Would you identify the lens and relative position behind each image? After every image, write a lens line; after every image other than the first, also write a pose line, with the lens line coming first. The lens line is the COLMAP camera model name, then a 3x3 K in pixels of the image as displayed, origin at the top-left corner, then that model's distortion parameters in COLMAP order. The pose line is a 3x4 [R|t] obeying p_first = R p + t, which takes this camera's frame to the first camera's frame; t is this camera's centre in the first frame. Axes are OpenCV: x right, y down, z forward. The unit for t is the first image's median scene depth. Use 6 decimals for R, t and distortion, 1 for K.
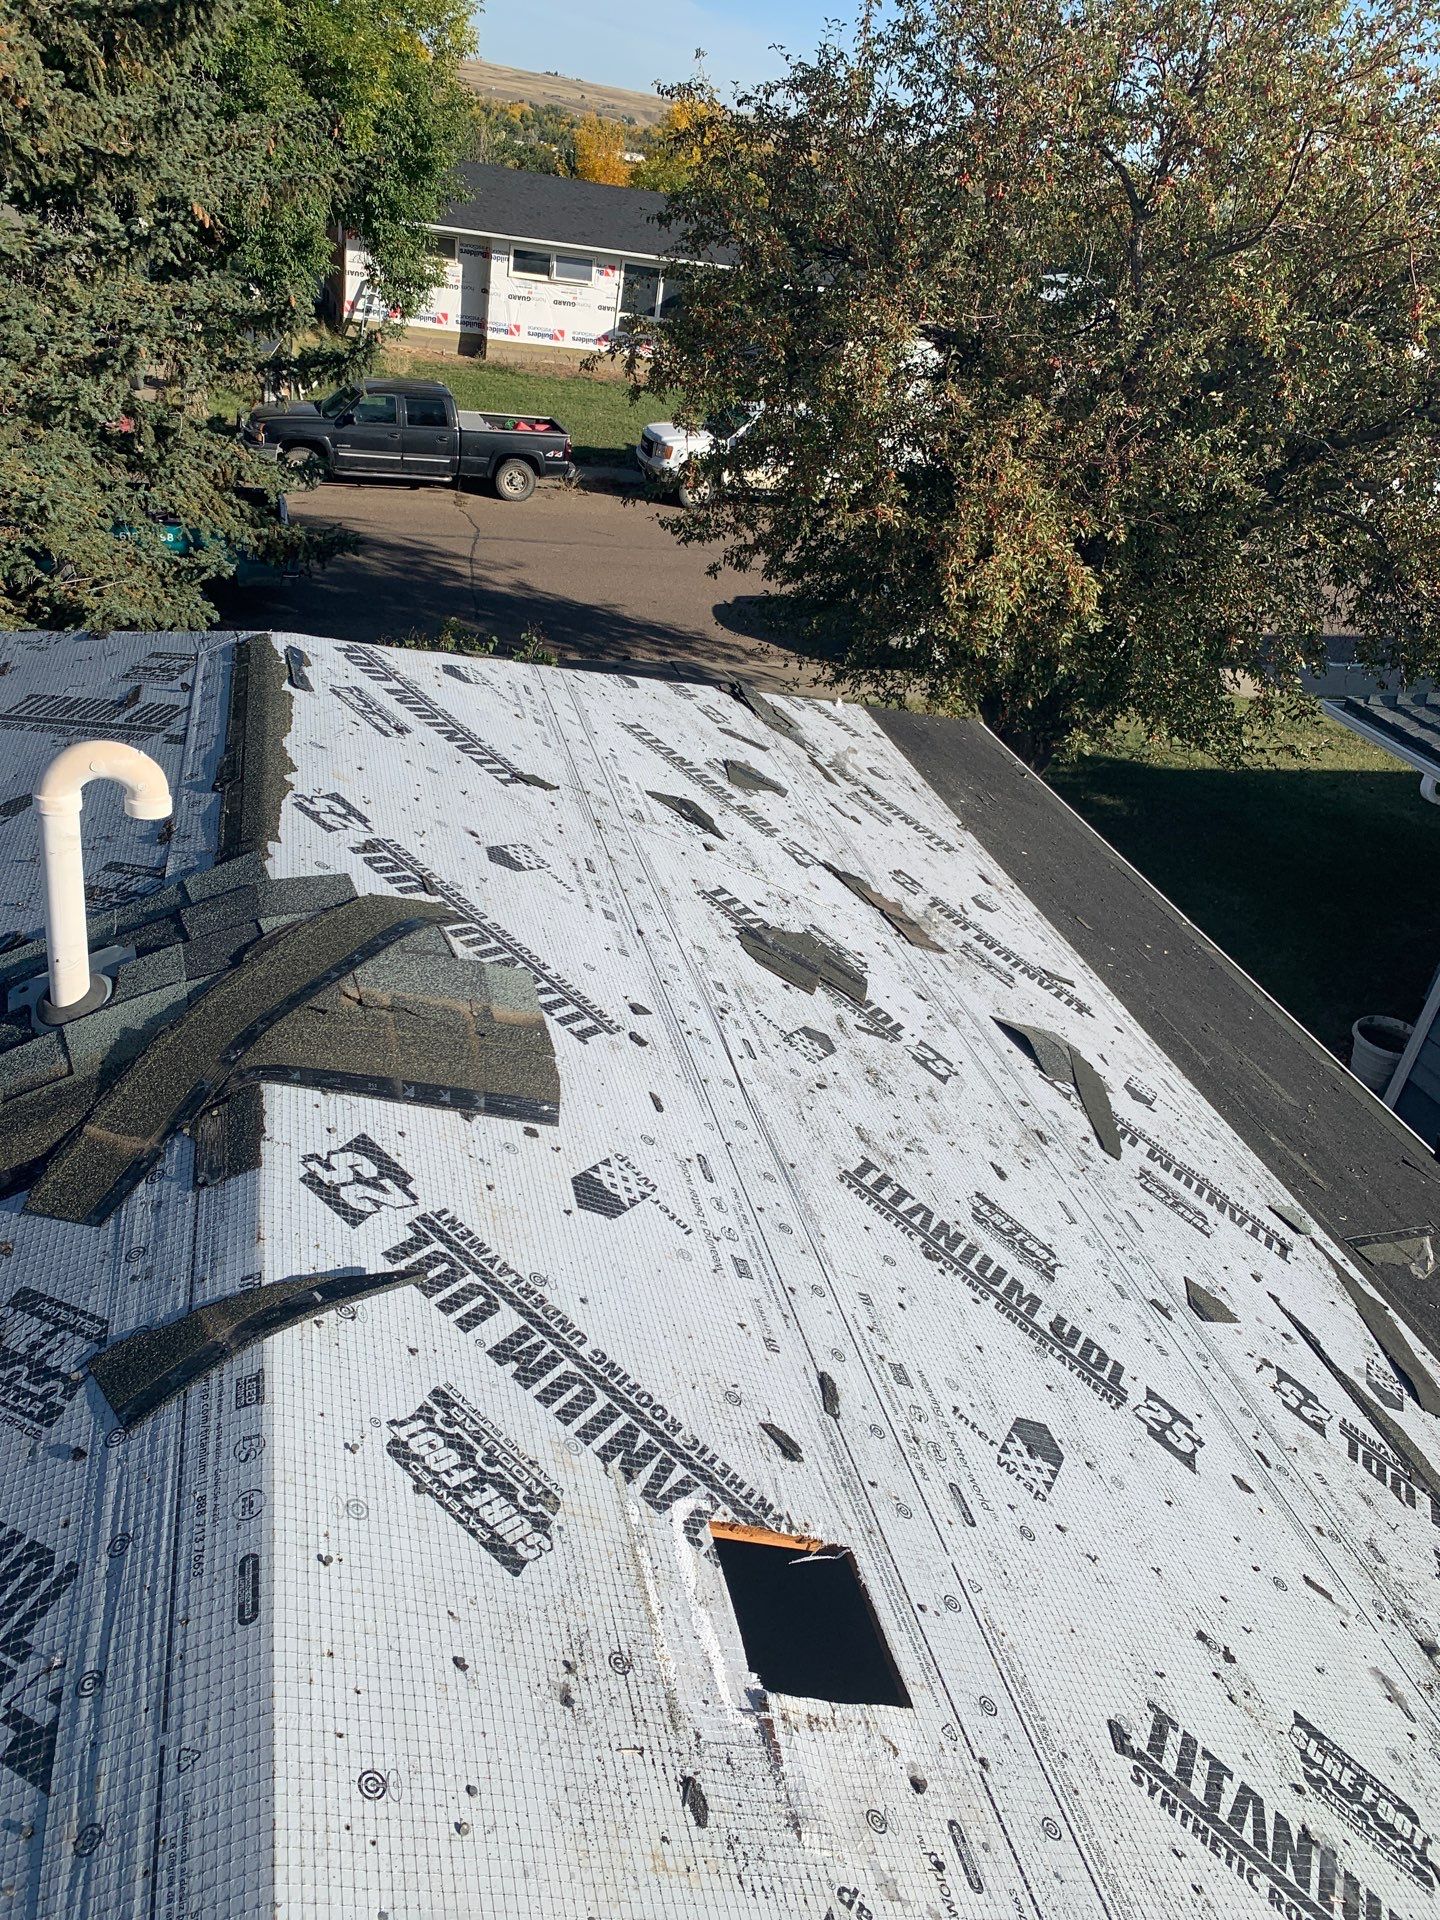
lens RADIAL K [[1546.2, 0, 720.0], [0, 1546.2, 960.0], [0, 0, 1]] dist [0.012502, -0.000516]
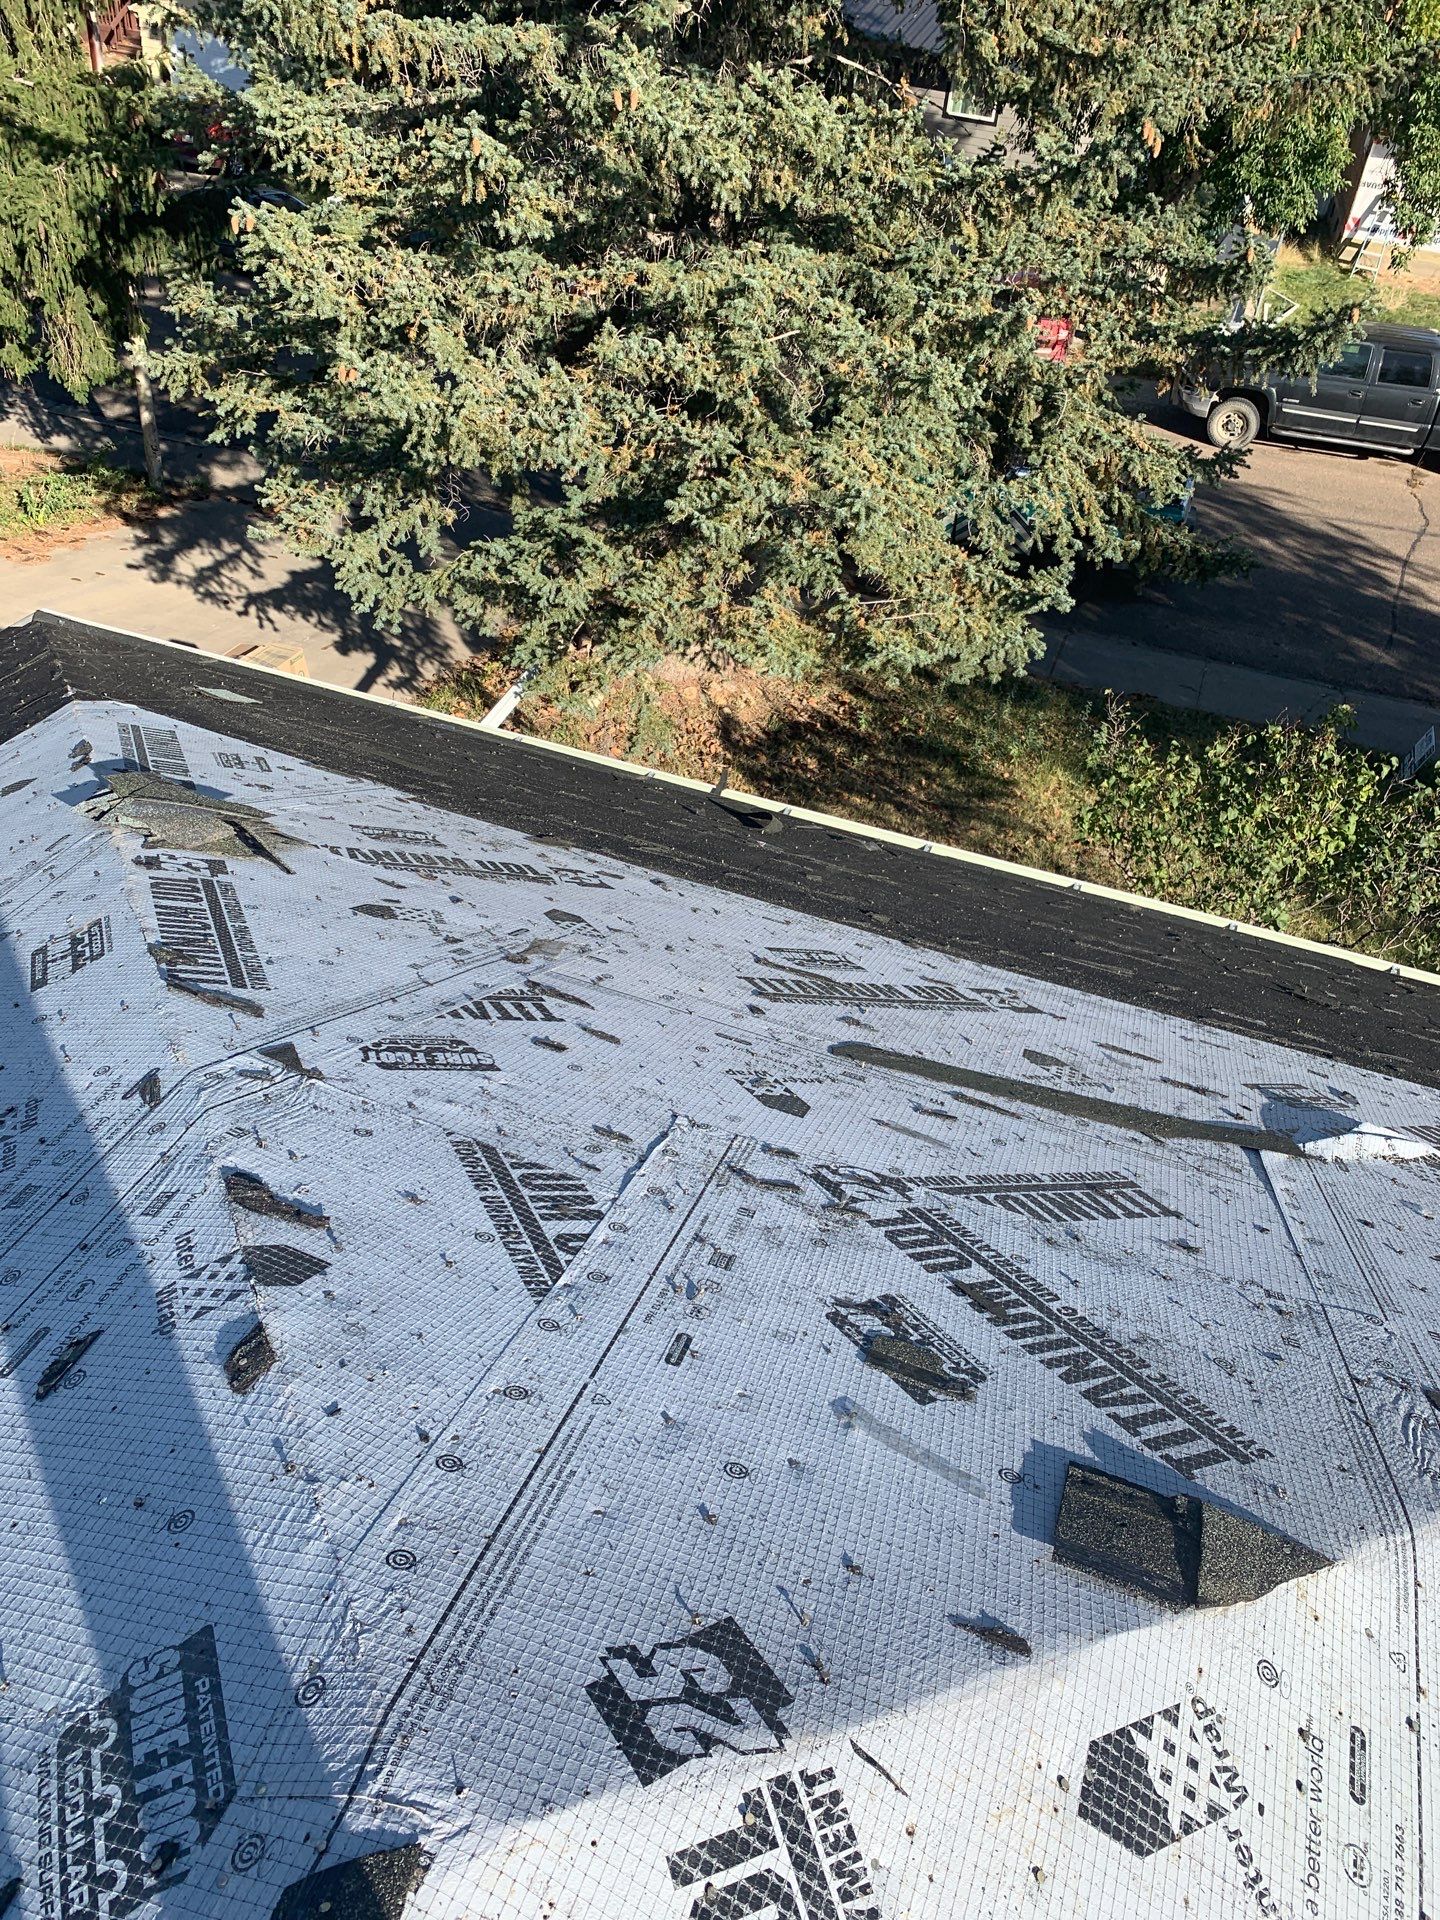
lens RADIAL K [[1422.1, 0, 720.0], [0, 1422.1, 960.0], [0, 0, 1]] dist [-0.013502, 0.004954]
pose [[0.824463, 0.288418, -0.486904, -0.048290], [-0.239886, 0.957373, 0.160907, -0.125955], [0.512558, -0.015860, 0.858506, 0.236921]]
